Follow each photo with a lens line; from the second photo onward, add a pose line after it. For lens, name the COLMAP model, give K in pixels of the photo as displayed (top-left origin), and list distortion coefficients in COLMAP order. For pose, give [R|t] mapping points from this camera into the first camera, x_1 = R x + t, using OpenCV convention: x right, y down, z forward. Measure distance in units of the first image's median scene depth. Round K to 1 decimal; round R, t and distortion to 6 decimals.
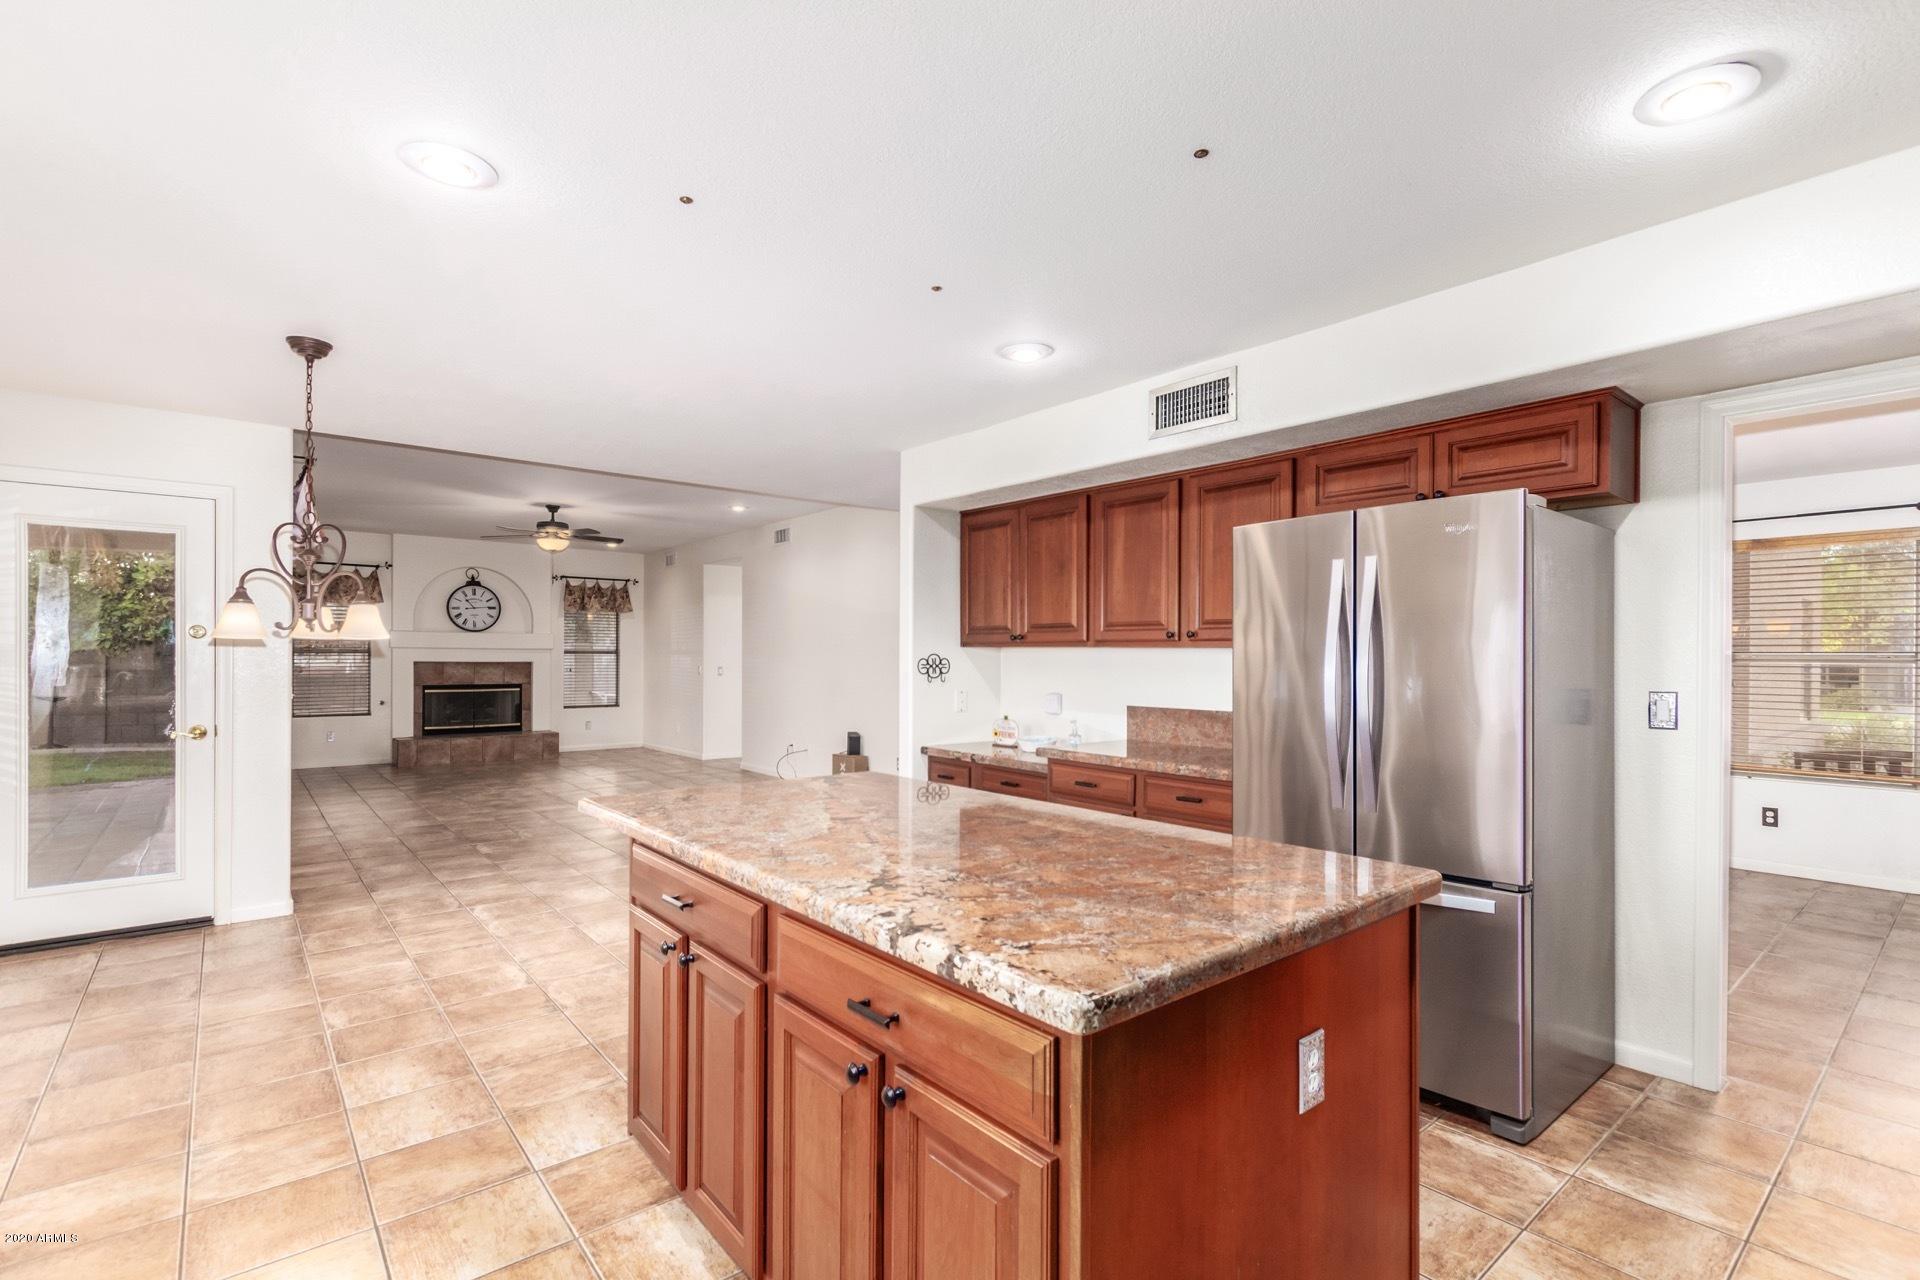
lens RADIAL K [[890.8, 0, 987.1], [0, 890.8, 645.4], [0, 0, 1]] dist [0.011095, -0.000783]
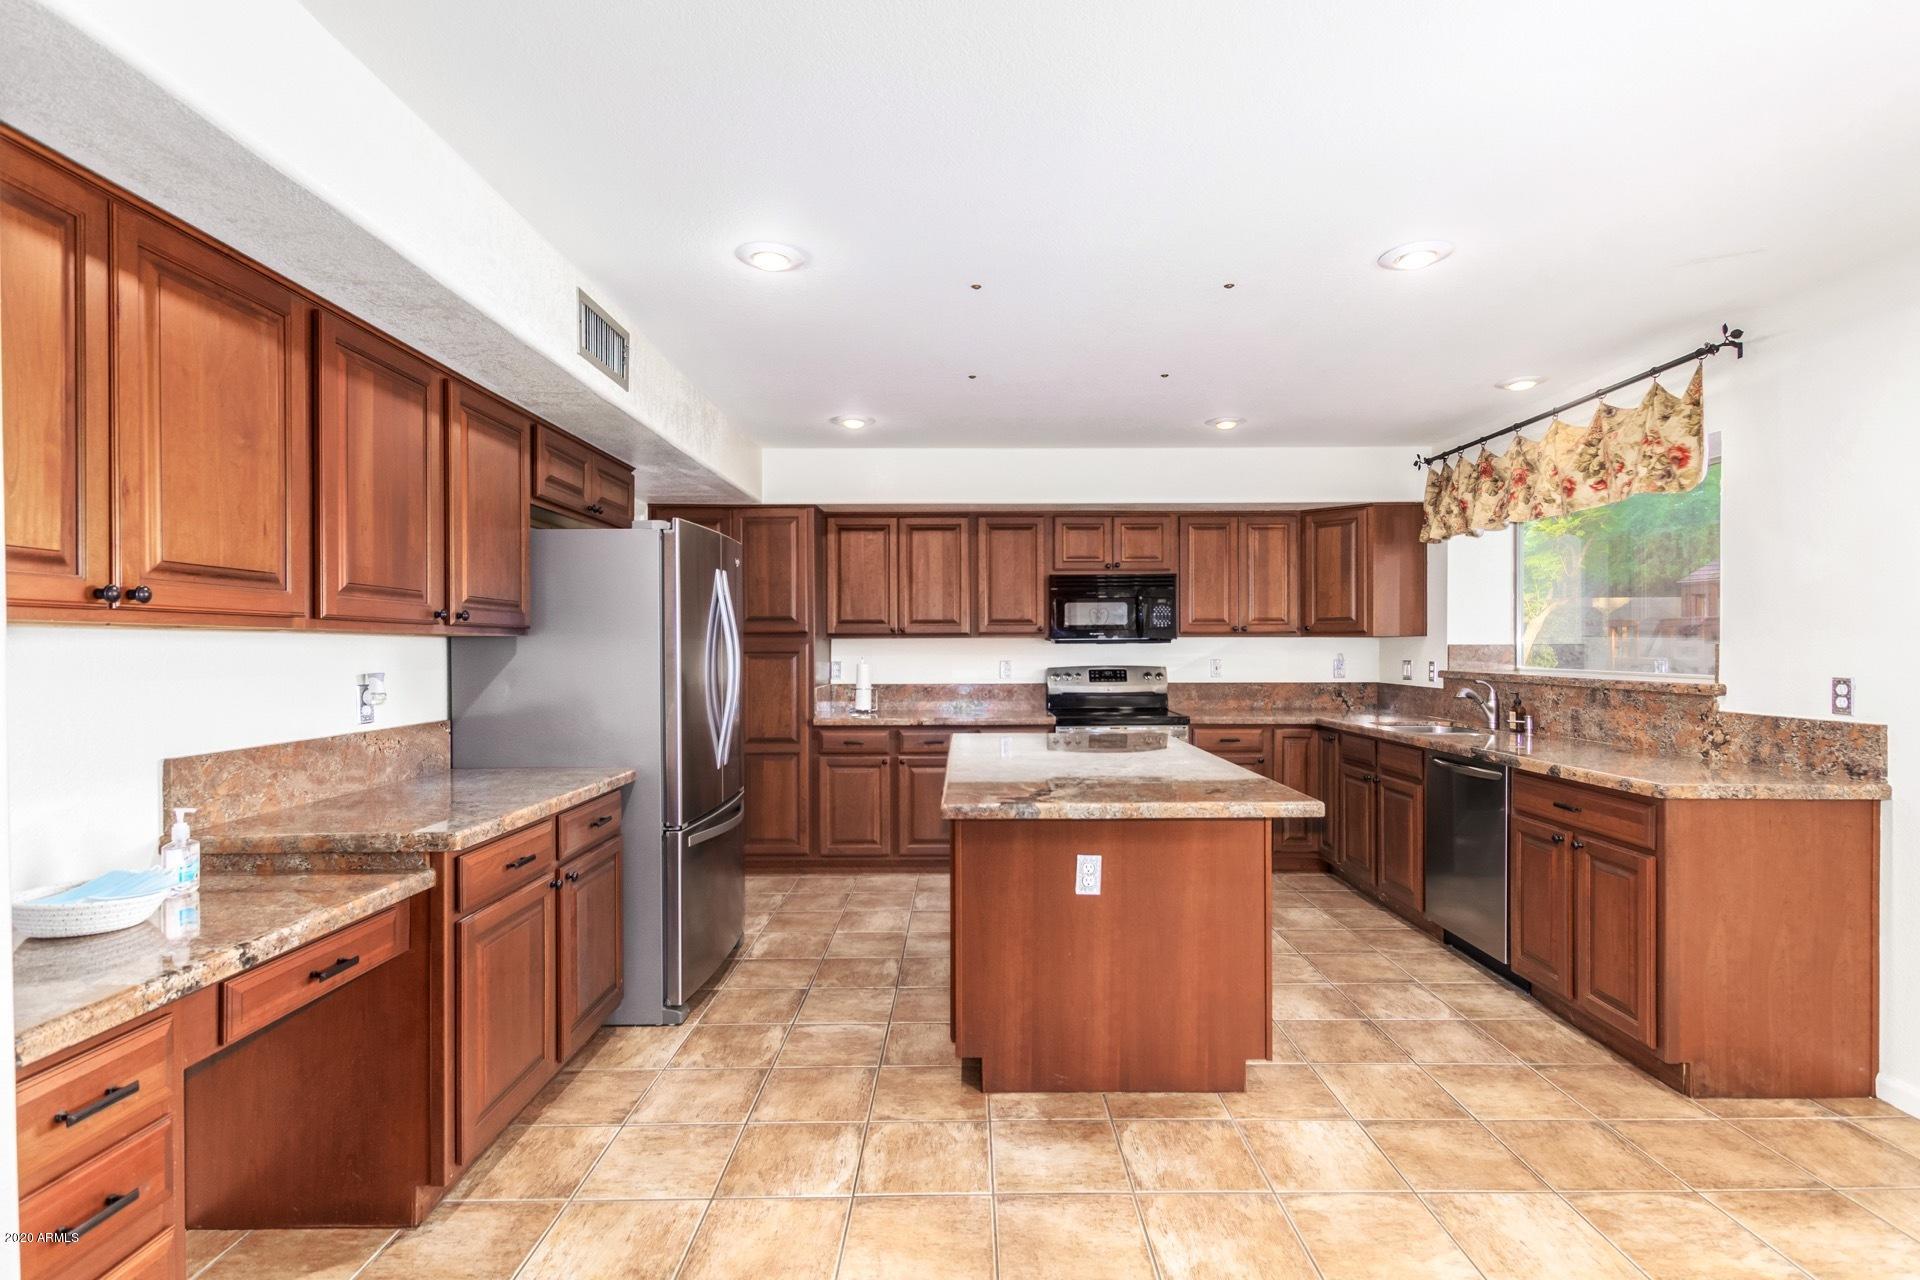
lens RADIAL K [[890.8, 0, 968.2], [0, 890.8, 646.9], [0, 0, 1]] dist [0.011095, -0.000783]
pose [[-0.751429, -0.002979, 0.659808, -0.207009], [-0.009157, 0.999941, -0.005914, 0.005172], [-0.659751, -0.010486, -0.751411, 0.509925]]
